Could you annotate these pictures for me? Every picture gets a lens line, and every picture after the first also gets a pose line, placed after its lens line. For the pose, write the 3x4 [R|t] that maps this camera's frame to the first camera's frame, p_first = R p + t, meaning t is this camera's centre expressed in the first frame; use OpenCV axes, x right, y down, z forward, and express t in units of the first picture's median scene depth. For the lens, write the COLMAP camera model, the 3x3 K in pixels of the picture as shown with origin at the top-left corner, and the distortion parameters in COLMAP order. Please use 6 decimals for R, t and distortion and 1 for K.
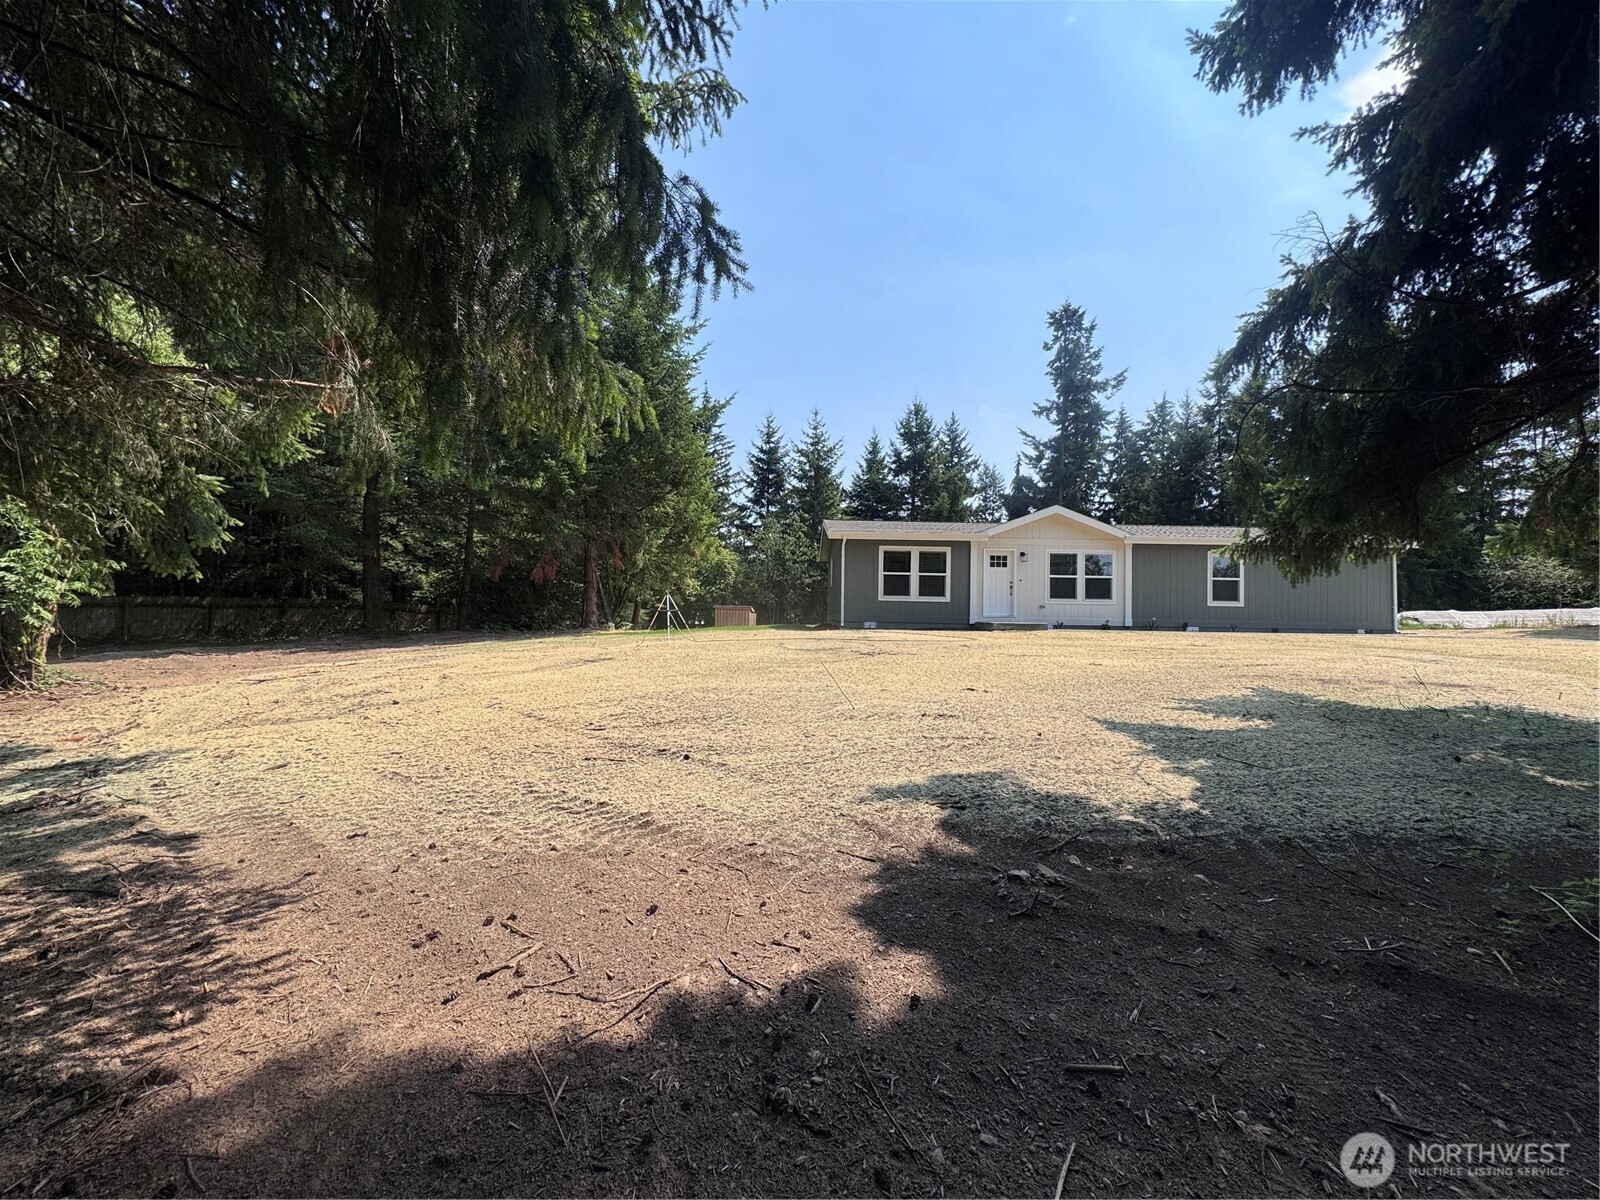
lens RADIAL K [[640.7, 0, 799.2], [0, 640.7, 600.0], [0, 0, 1]] dist [-0.000406, 0.000084]
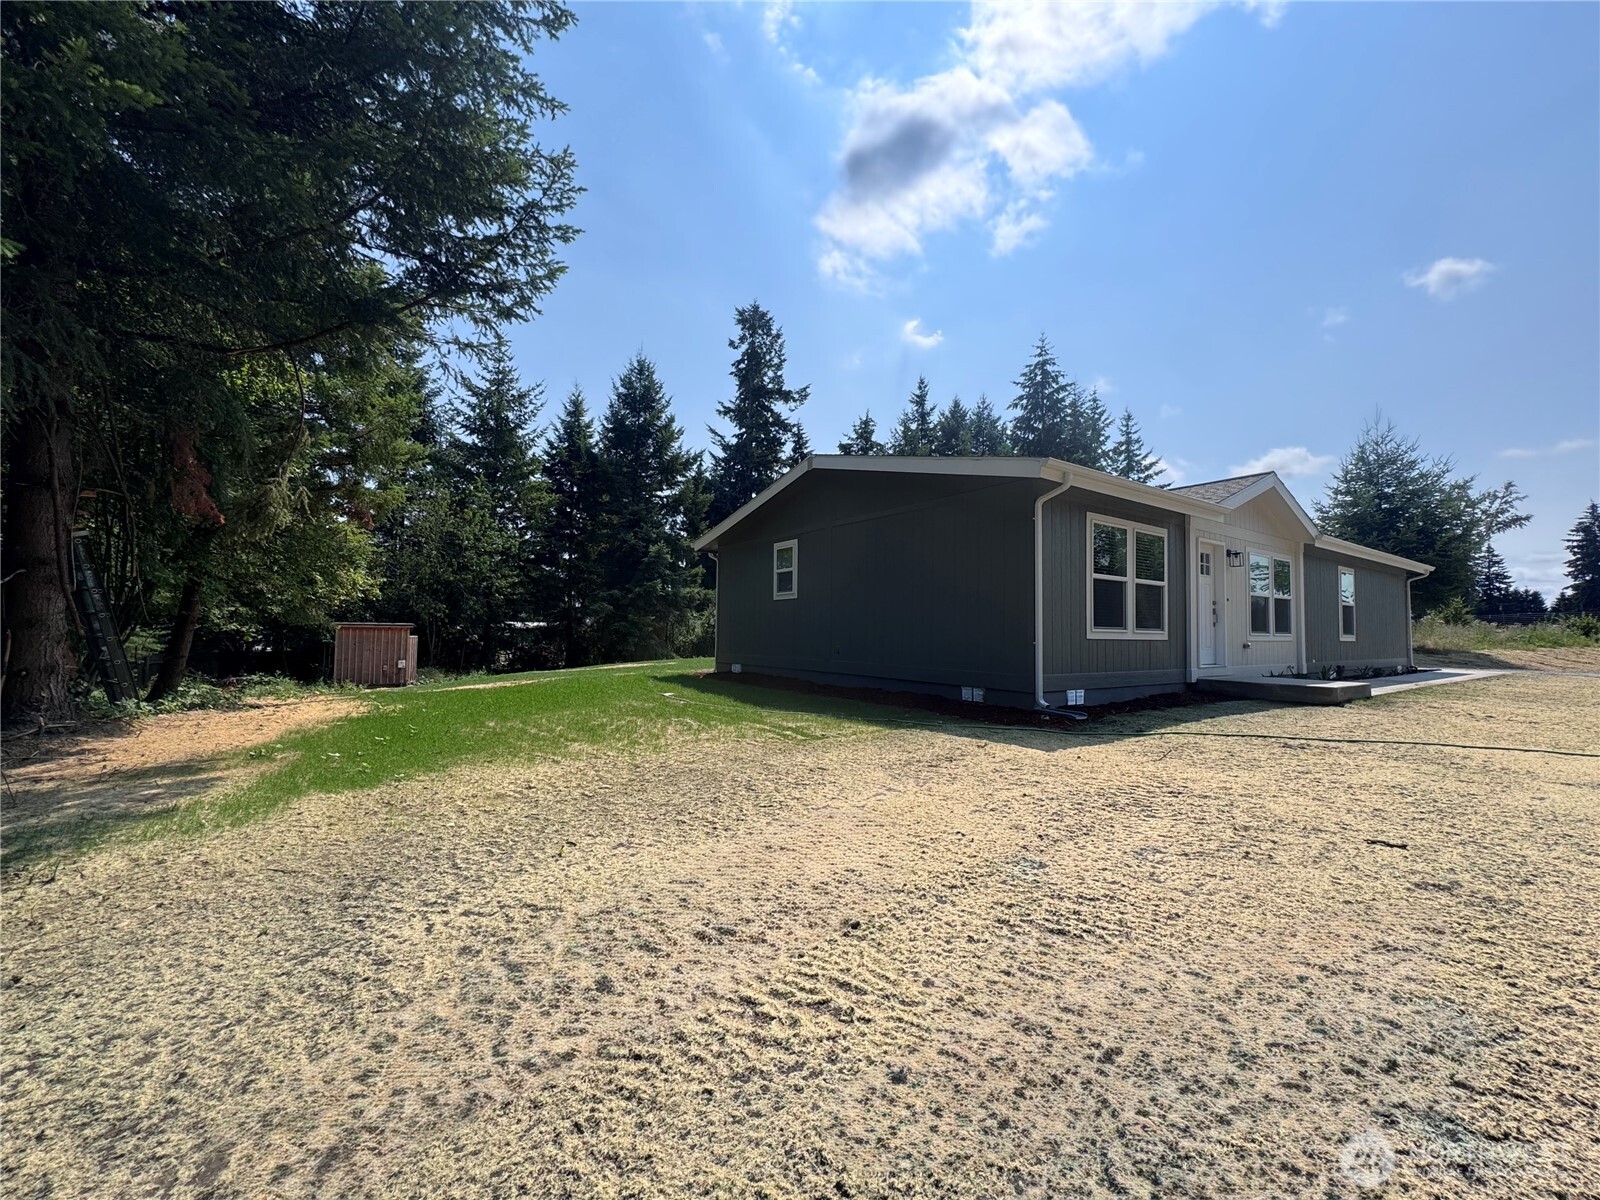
lens RADIAL K [[640.7, 0, 799.2], [0, 640.7, 600.0], [0, 0, 1]] dist [-0.000406, 0.000084]
pose [[0.820604, 0.023950, 0.570996, -0.068254], [-0.015973, 0.999692, -0.018977, -0.003446], [-0.571275, 0.006452, 0.820734, 0.186149]]
